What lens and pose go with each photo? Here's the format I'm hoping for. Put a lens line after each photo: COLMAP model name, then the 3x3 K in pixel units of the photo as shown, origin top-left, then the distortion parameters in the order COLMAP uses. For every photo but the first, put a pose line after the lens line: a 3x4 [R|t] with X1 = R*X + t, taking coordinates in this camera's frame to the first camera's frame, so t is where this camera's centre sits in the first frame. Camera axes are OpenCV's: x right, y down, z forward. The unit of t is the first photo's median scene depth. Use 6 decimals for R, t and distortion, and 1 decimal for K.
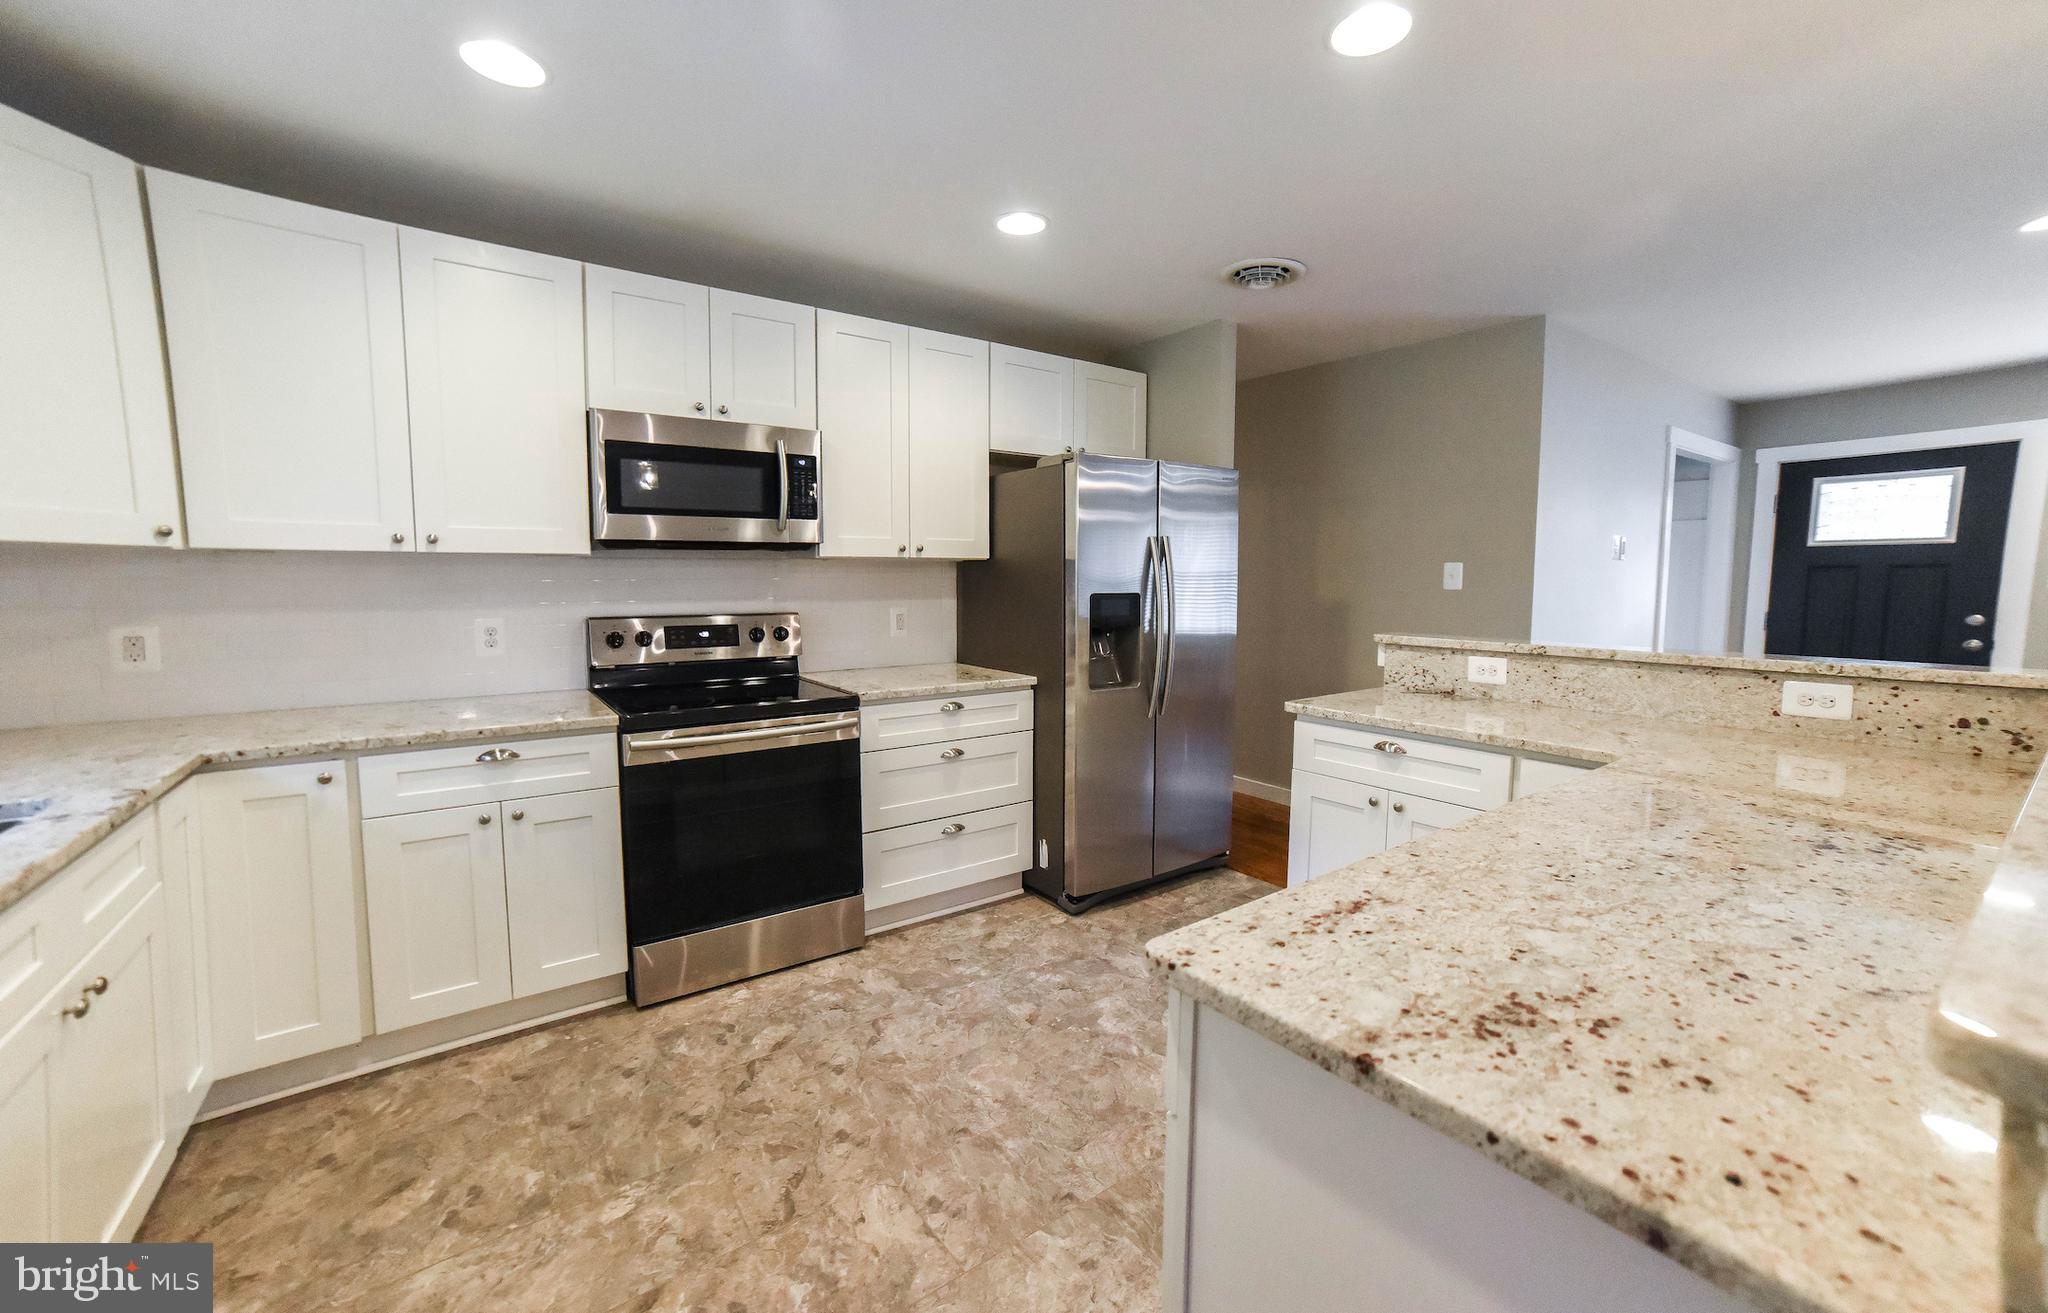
lens RADIAL K [[817.9, 0, 1033.9], [0, 817.9, 646.3], [0, 0, 1]] dist [-0.065794, 0.039082]
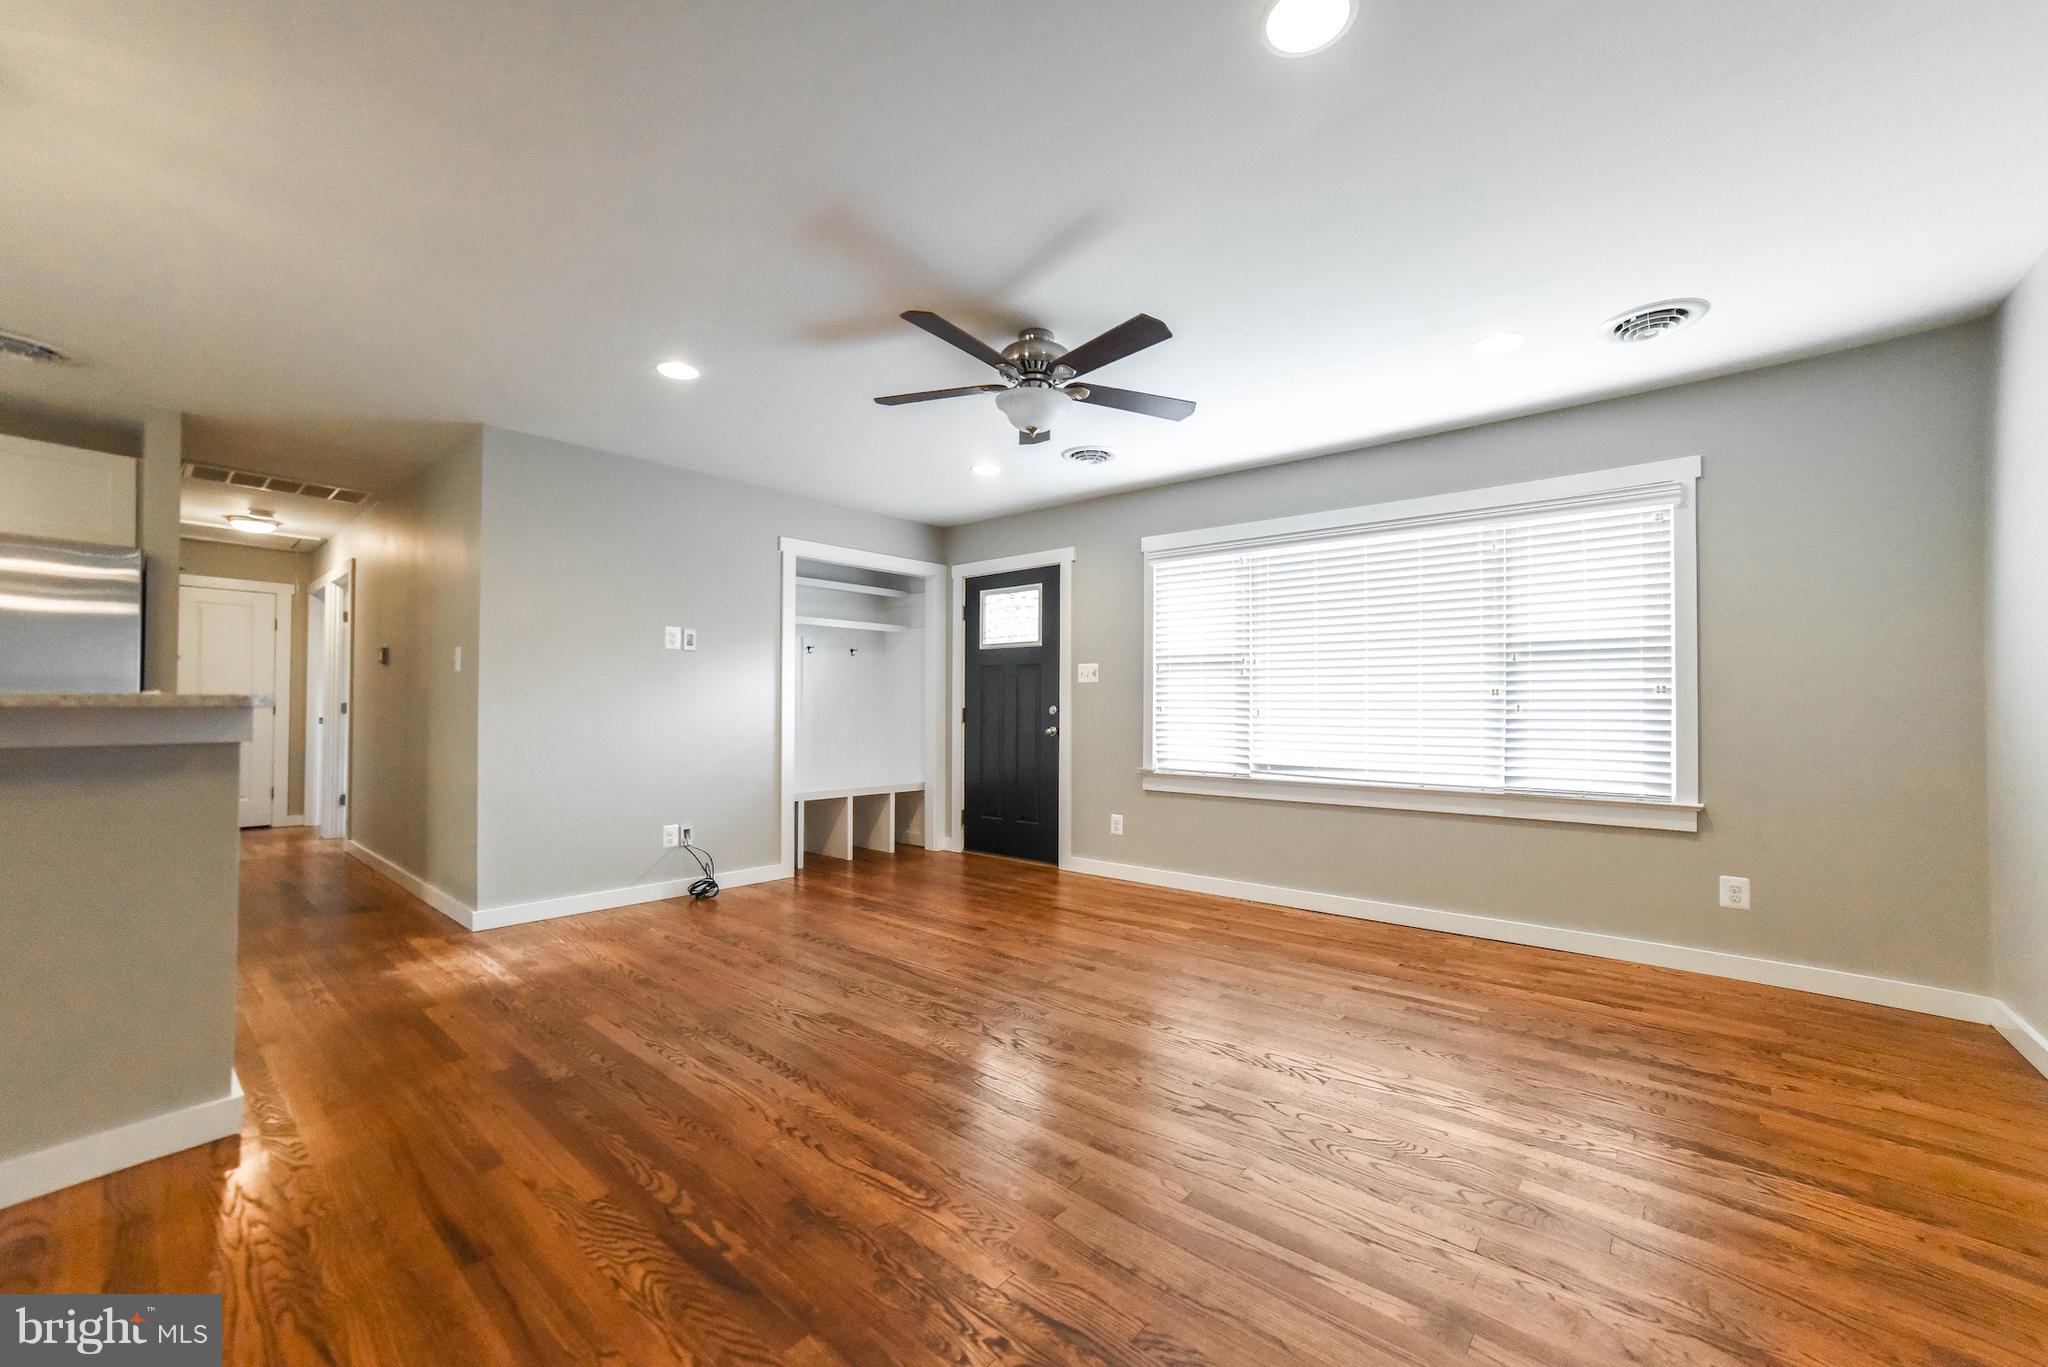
lens RADIAL K [[818.3, 0, 1033.6], [0, 818.3, 697.1], [0, 0, 1]] dist [-0.078158, 0.039262]
pose [[0.973223, 0.007656, 0.229736, 1.457929], [0.015964, 0.994781, -0.100777, 0.116577], [-0.229308, 0.101746, 0.968021, -0.274679]]
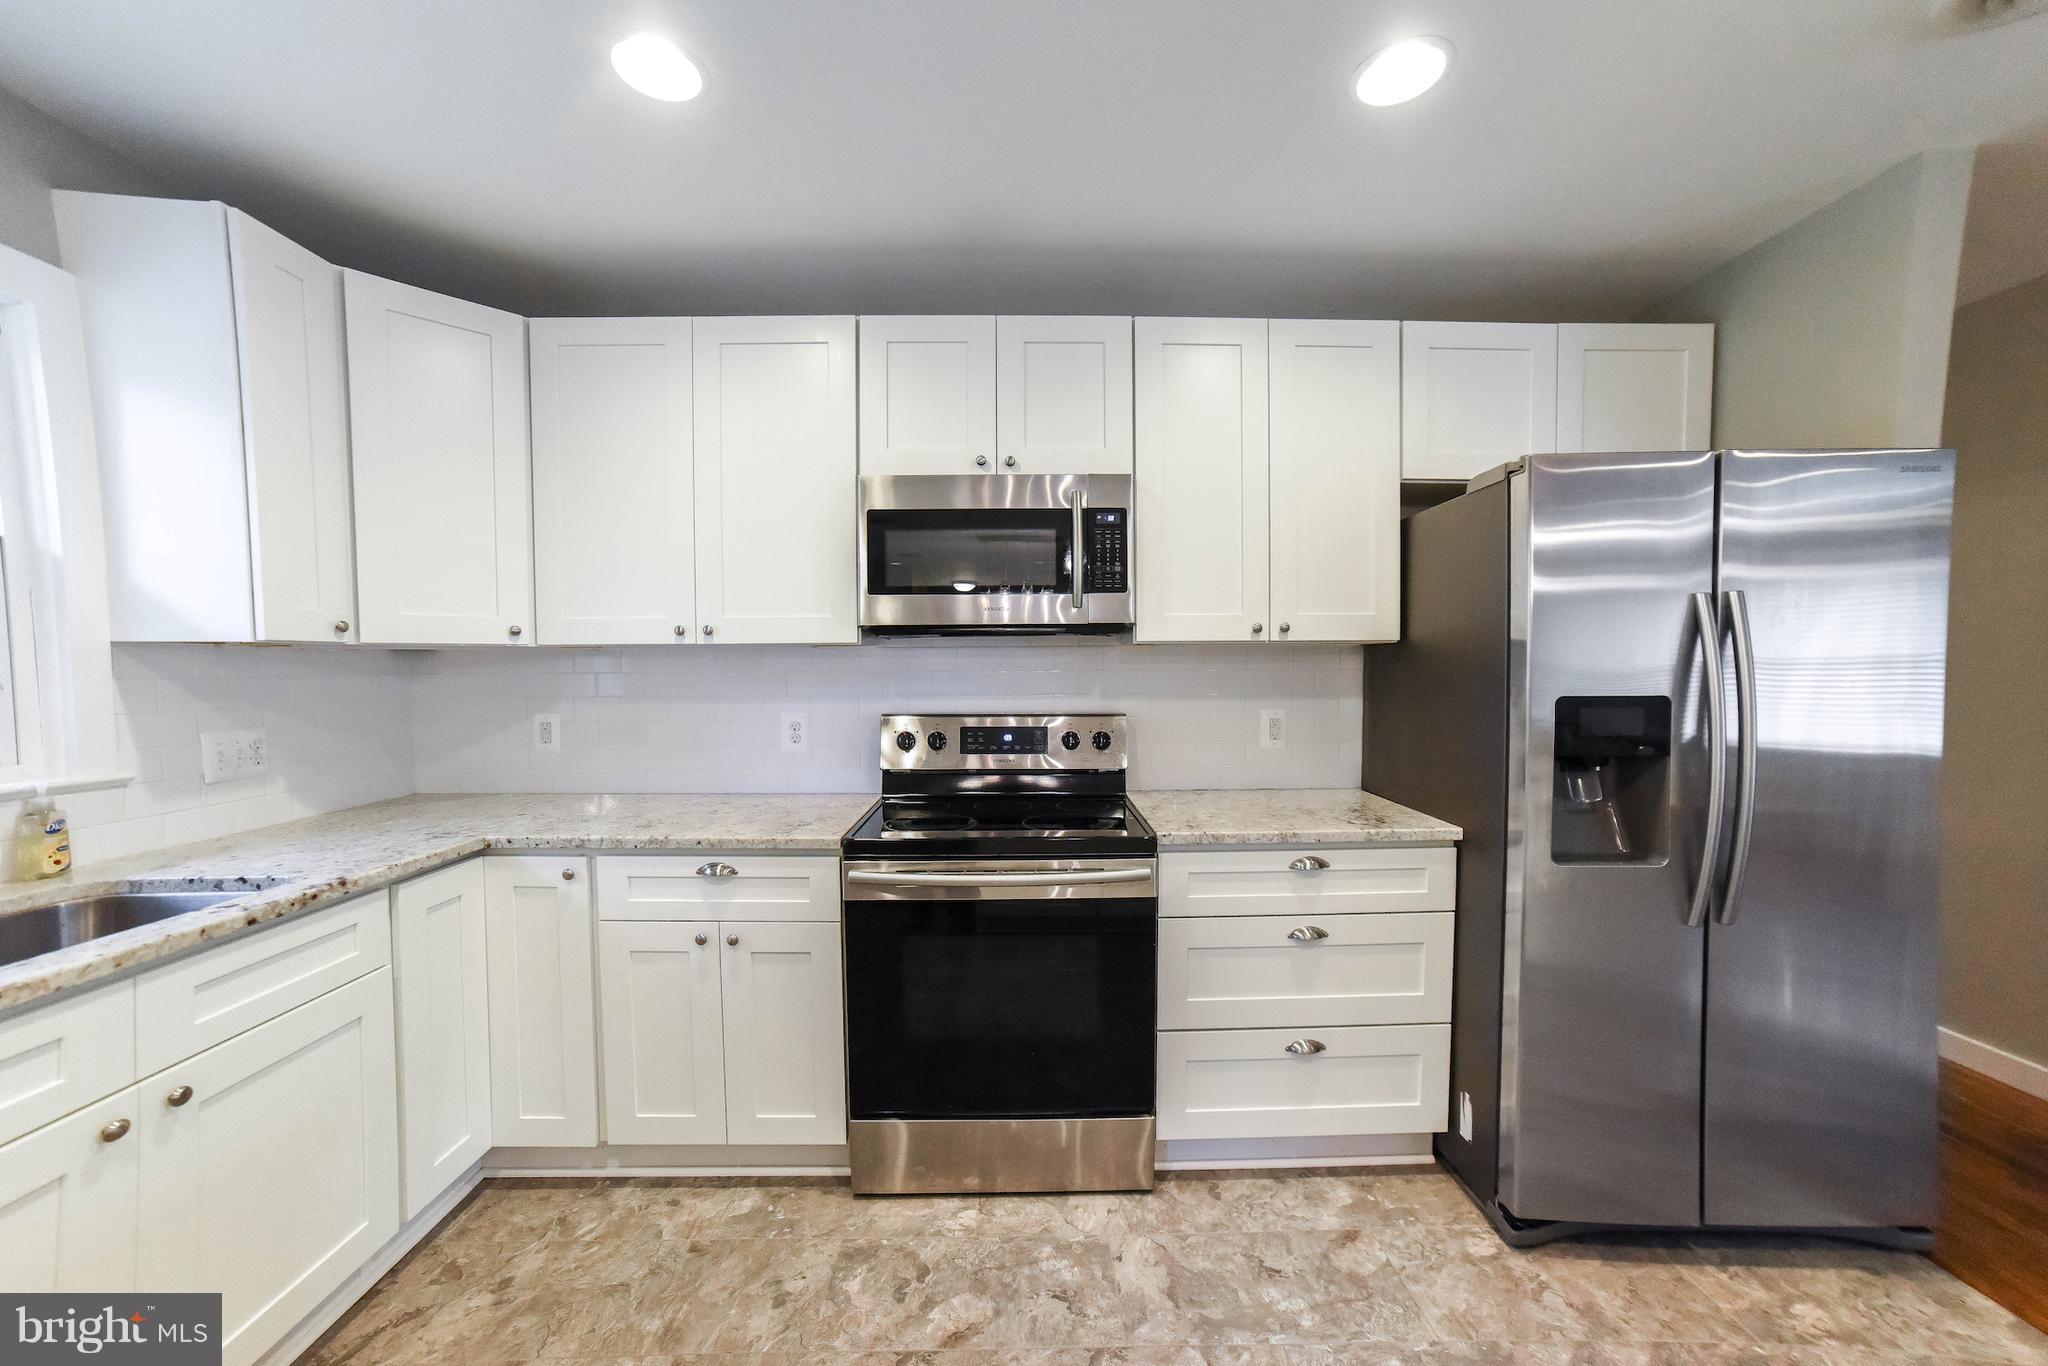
lens RADIAL K [[801.8, 0, 1030.4], [0, 801.8, 699.1], [0, 0, 1]] dist [-0.073943, 0.041763]
pose [[0.813443, 0.016391, -0.581414, 0.099229], [-0.043703, 0.998500, -0.032995, -0.031784], [0.580000, 0.052249, 0.812939, 0.385822]]
